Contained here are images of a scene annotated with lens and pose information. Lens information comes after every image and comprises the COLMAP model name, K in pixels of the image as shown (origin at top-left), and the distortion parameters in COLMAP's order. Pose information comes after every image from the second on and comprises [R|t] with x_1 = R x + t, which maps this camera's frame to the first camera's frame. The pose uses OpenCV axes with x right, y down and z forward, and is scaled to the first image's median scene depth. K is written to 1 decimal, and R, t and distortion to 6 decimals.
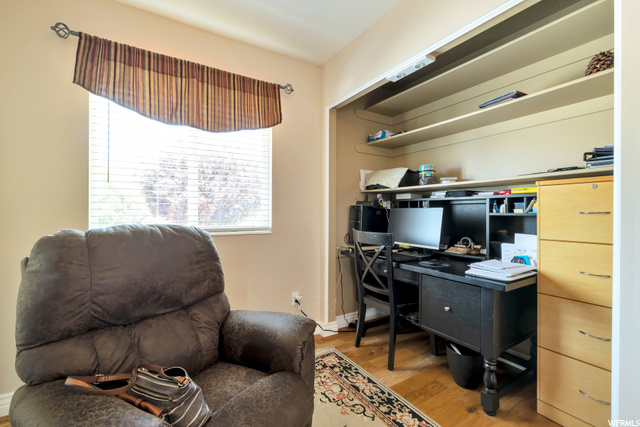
lens RADIAL K [[274.6, 0, 320.0], [0, 274.6, 213.5], [0, 0, 1]] dist [0.001453, -0.000048]
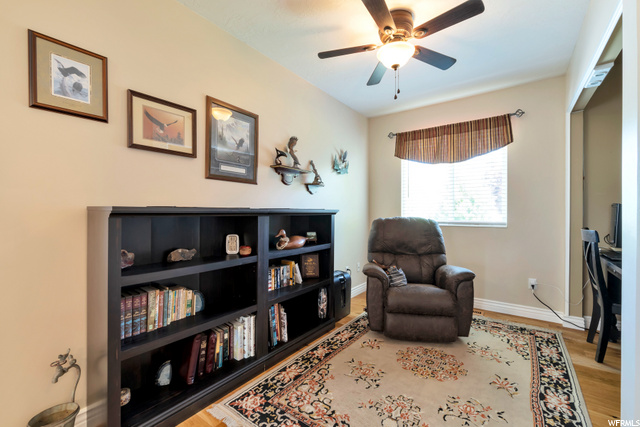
lens RADIAL K [[274.6, 0, 320.0], [0, 274.6, 213.5], [0, 0, 1]] dist [0.001453, -0.000048]
pose [[0.374842, -0.000681, -0.927089, 0.891688], [-0.001624, 0.999998, -0.001391, 0.011727], [0.927087, 0.002027, 0.374840, -0.396812]]
